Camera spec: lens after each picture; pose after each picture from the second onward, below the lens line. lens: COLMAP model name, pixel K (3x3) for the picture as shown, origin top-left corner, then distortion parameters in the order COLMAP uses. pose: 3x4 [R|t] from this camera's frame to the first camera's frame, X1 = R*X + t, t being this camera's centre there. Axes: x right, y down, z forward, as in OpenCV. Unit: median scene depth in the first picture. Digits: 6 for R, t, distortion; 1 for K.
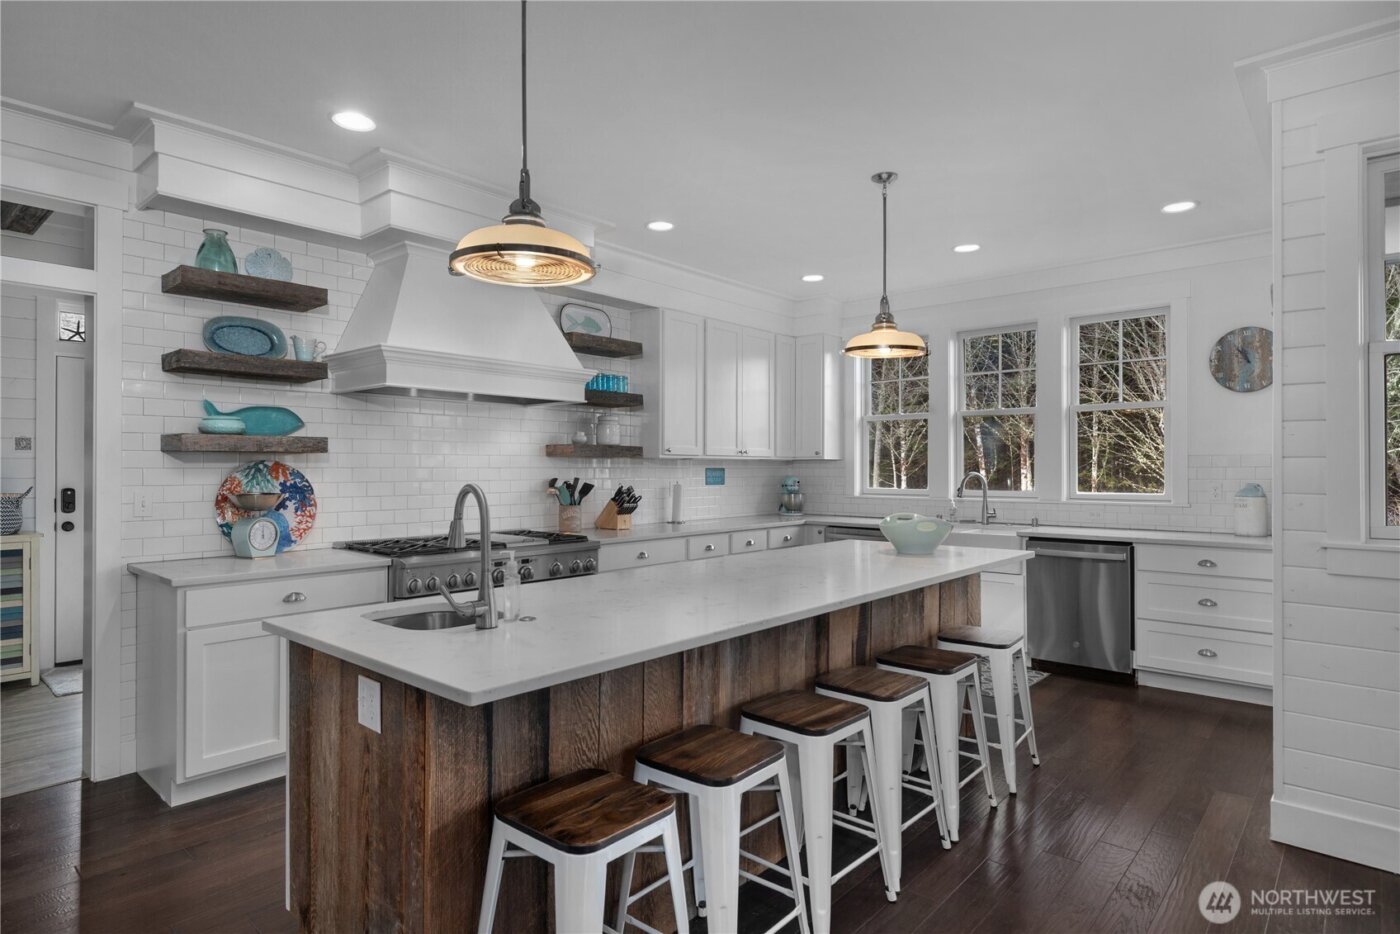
lens RADIAL K [[748.4, 0, 688.9], [0, 748.4, 466.6], [0, 0, 1]] dist [0.001264, 0.002167]
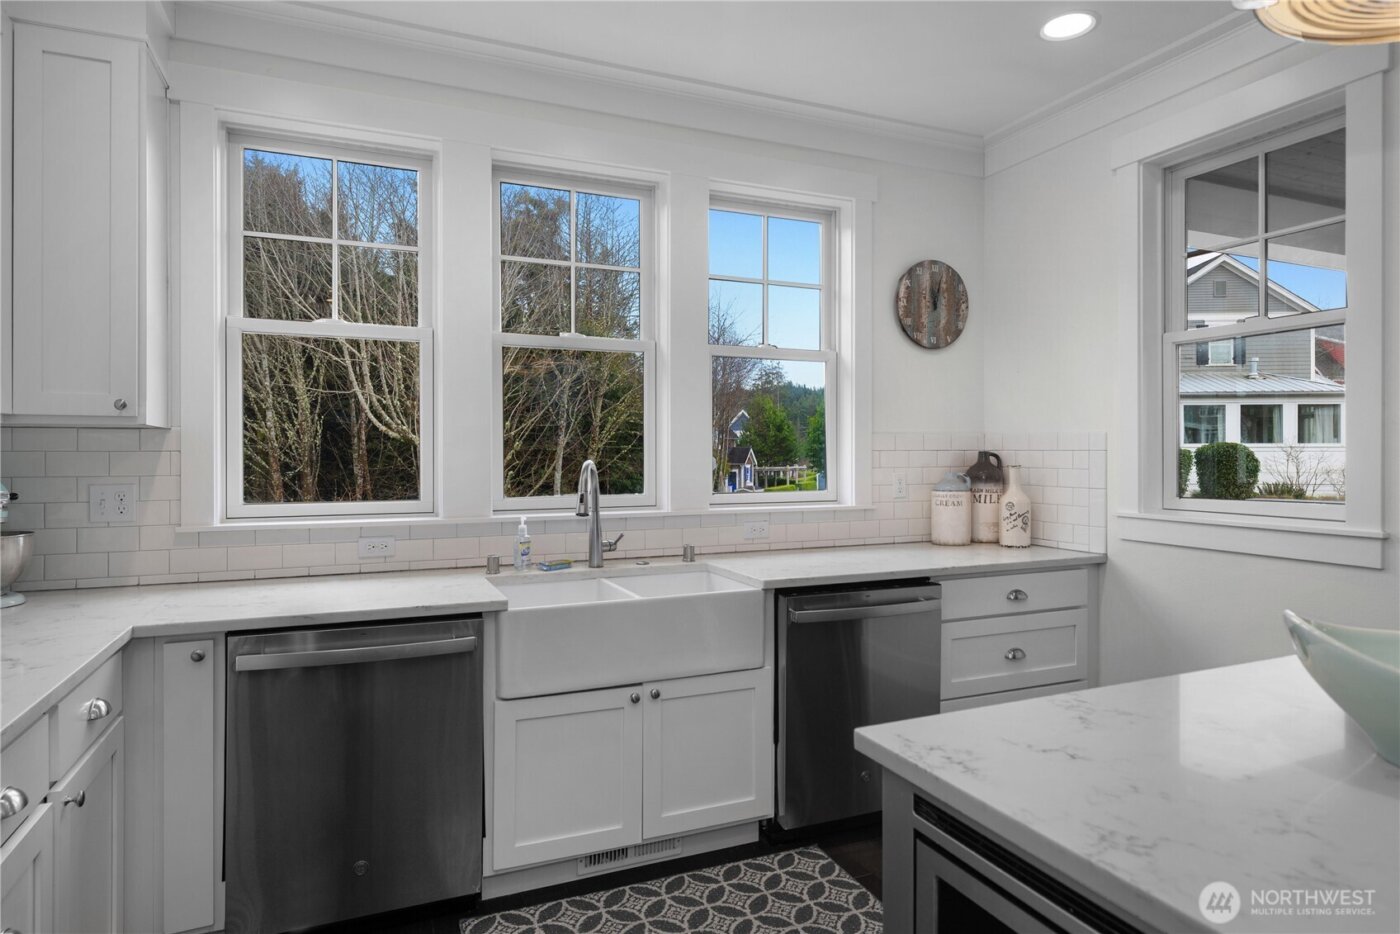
lens RADIAL K [[748.4, 0, 691.6], [0, 748.4, 454.6], [0, 0, 1]] dist [0.001264, 0.002167]
pose [[0.419725, -0.004650, 0.907640, -0.034024], [-0.002779, 0.999976, 0.006408, 0.001421], [-0.907647, -0.005212, 0.419702, 1.134658]]
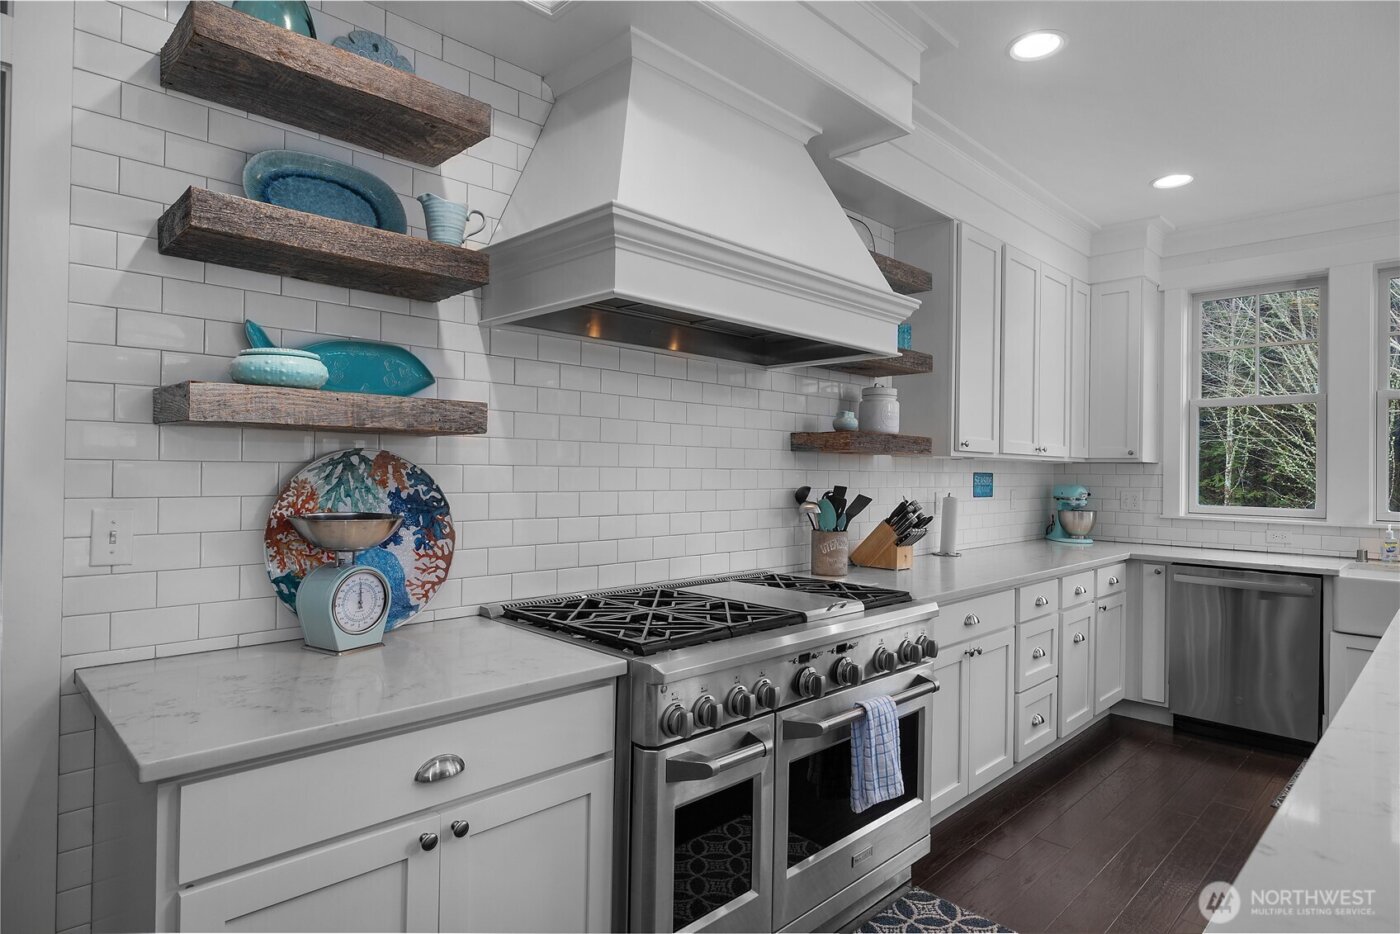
lens RADIAL K [[790.8, 0, 706.1], [0, 790.8, 467.5], [0, 0, 1]] dist [0.016449, -0.000660]
pose [[0.997710, 0.011968, -0.066563, -0.288035], [-0.012089, 0.999926, -0.001422, 0.002515], [0.066541, 0.002223, 0.997781, 0.463752]]
